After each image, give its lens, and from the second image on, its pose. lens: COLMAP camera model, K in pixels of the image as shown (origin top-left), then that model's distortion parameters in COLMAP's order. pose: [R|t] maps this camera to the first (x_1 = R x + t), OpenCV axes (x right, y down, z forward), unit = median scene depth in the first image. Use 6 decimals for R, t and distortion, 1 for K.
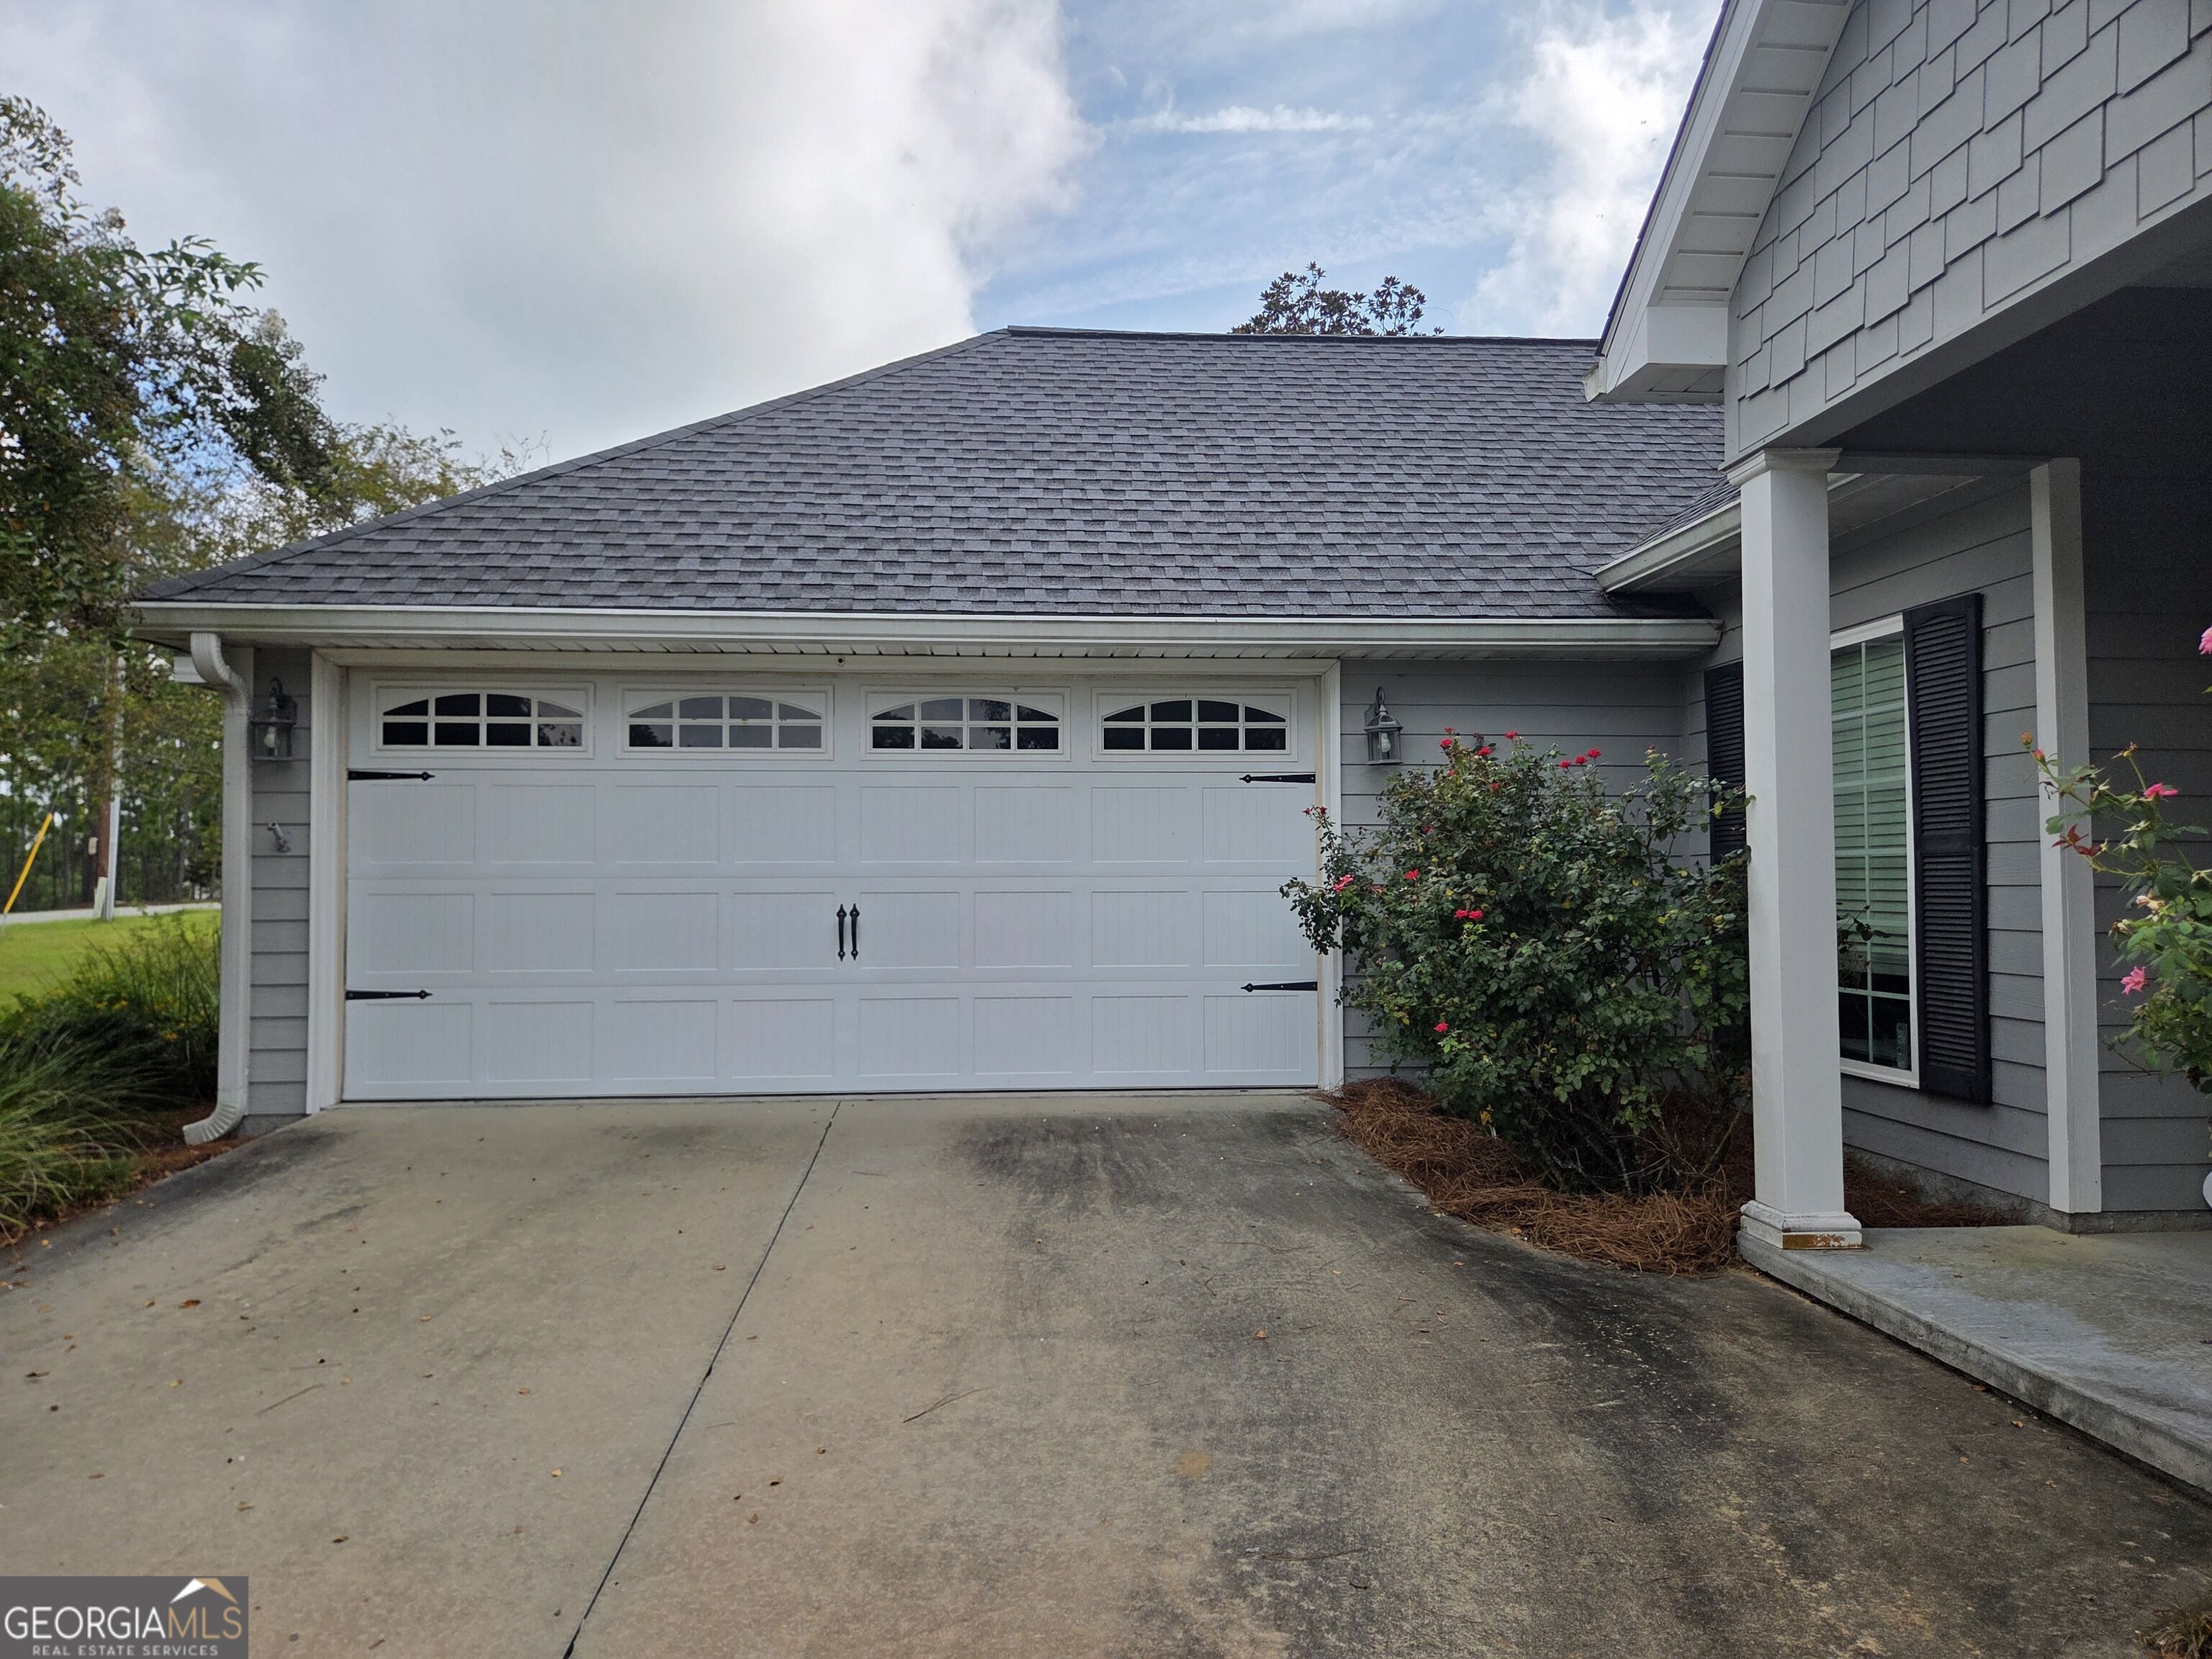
lens RADIAL K [[1486.7, 0, 1077.8], [0, 1486.7, 831.3], [0, 0, 1]] dist [0.070255, -0.060112]
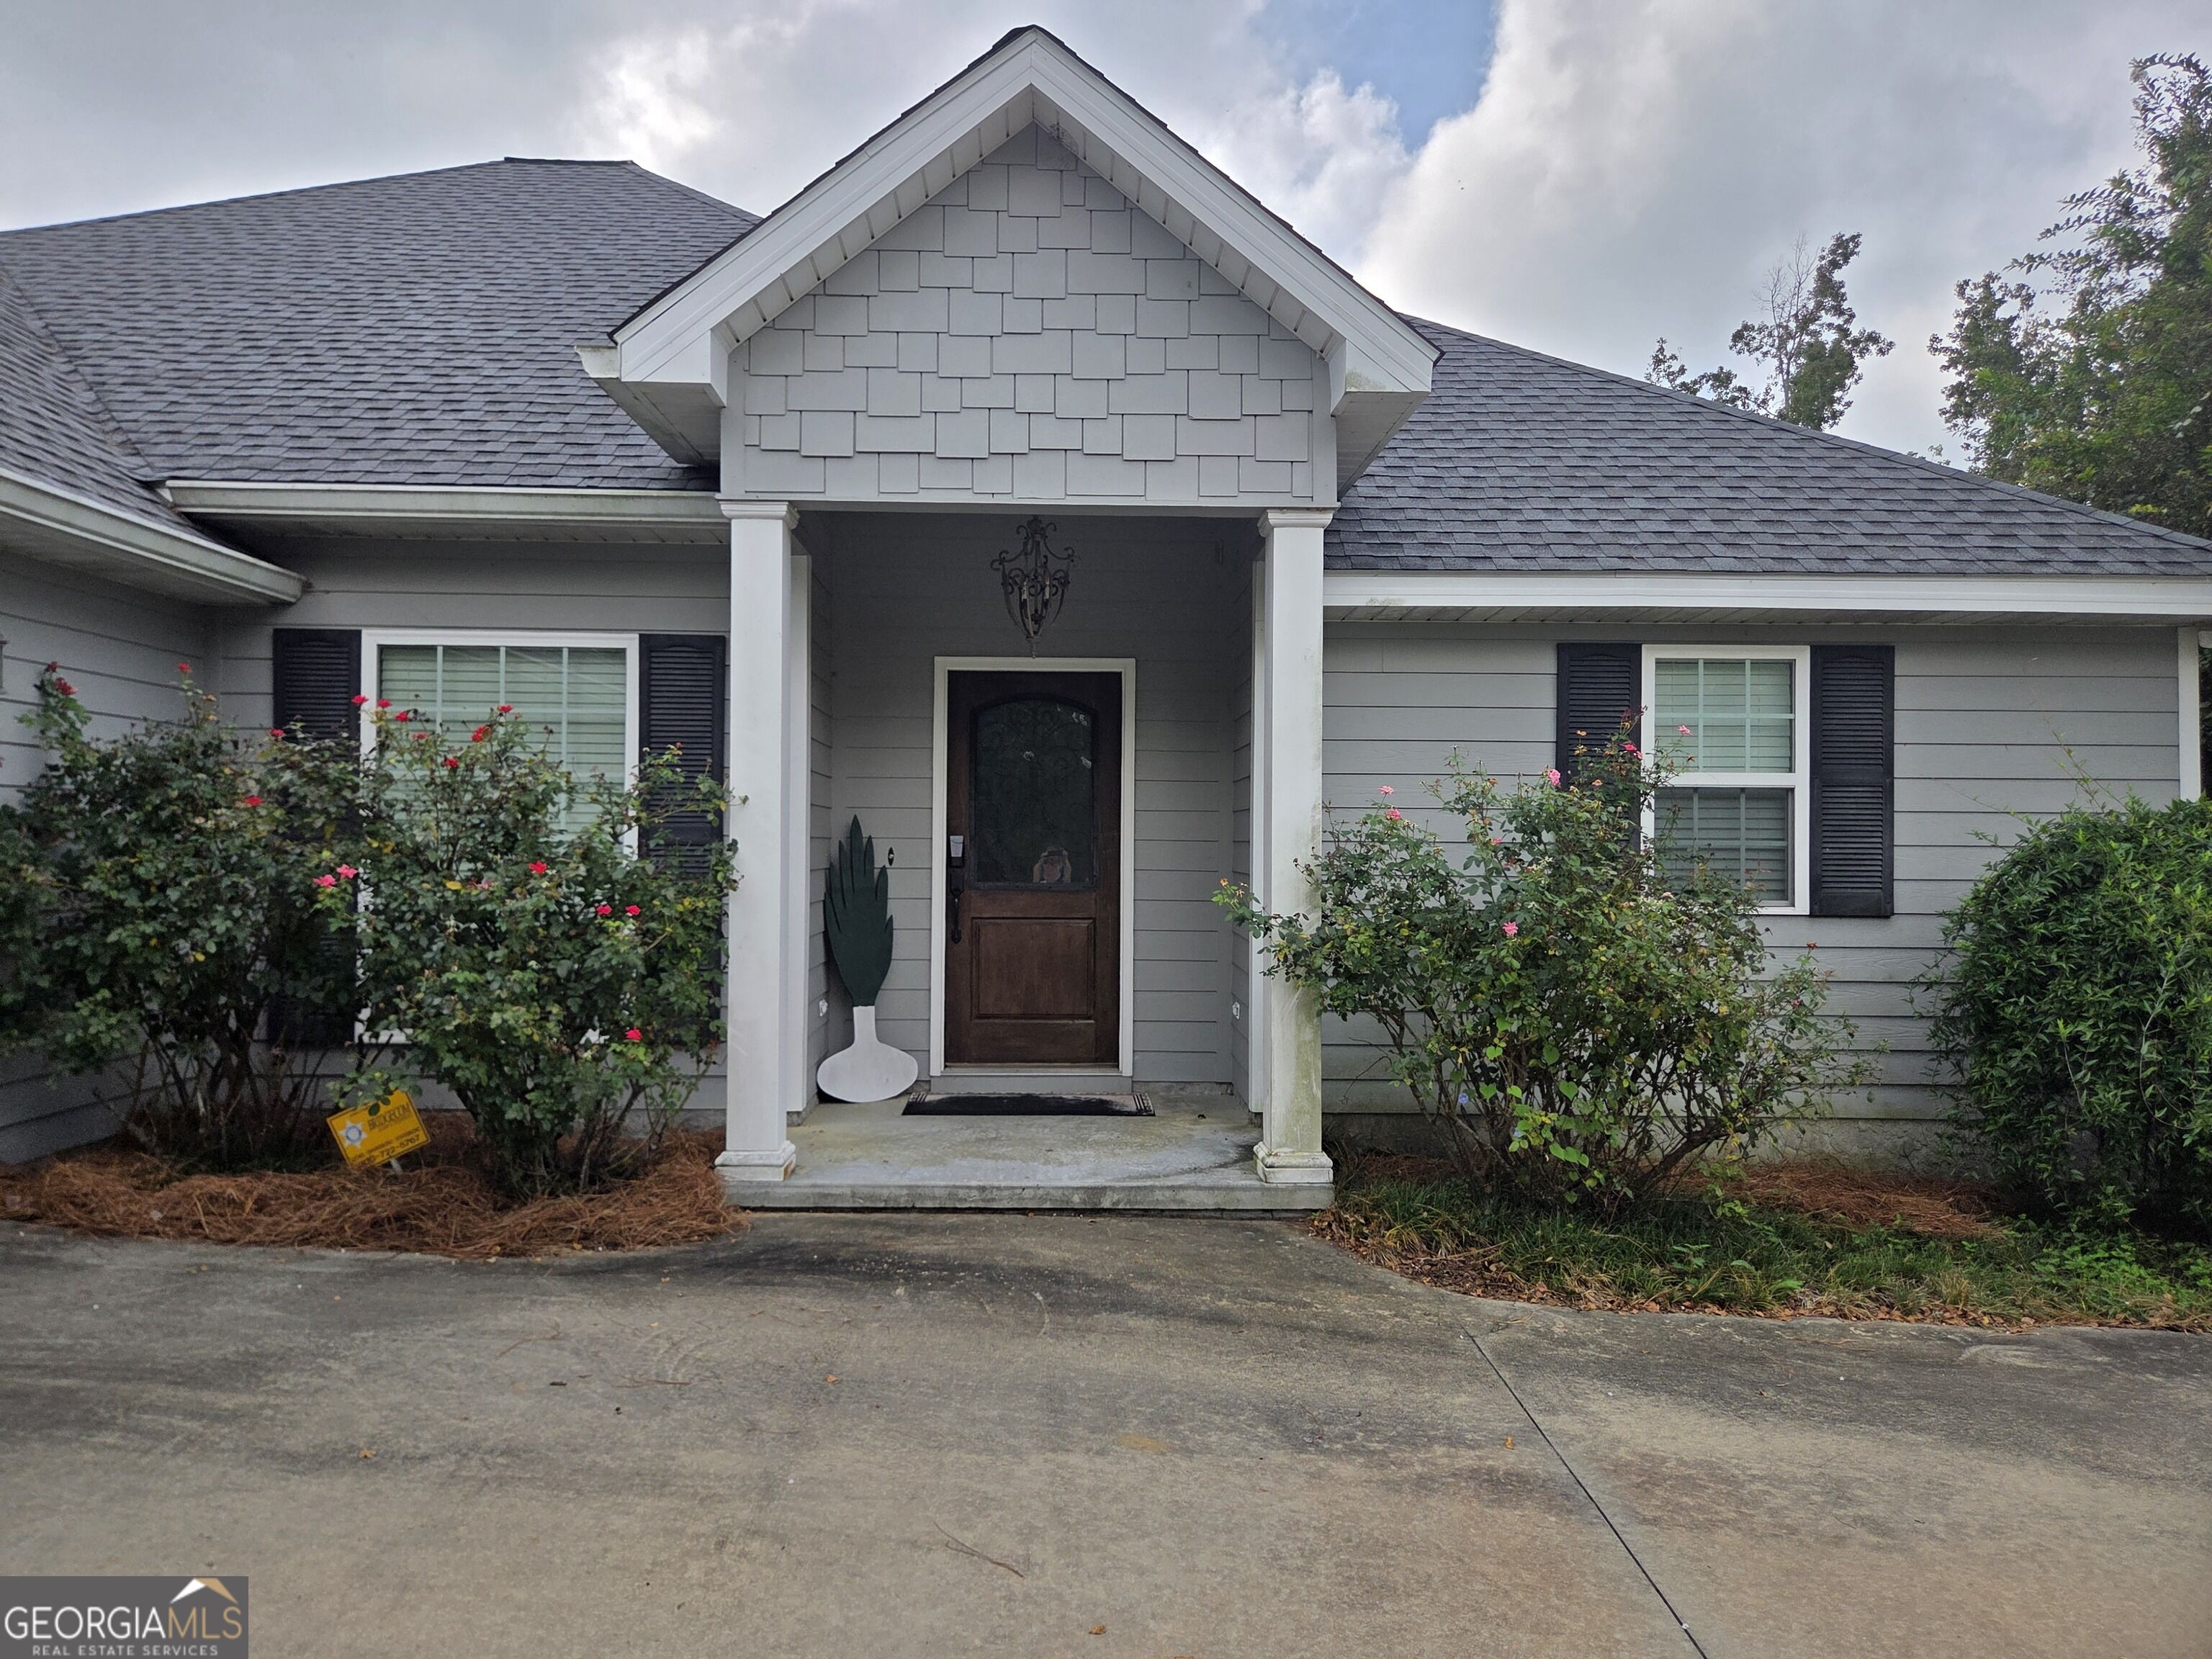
lens RADIAL K [[1486.7, 0, 1077.8], [0, 1486.7, 831.3], [0, 0, 1]] dist [0.070255, -0.060112]
pose [[0.049052, 0.010017, 0.998746, -0.903099], [-0.044062, 0.998998, -0.007855, 0.000178], [-0.997824, -0.043622, 0.049444, 0.926802]]
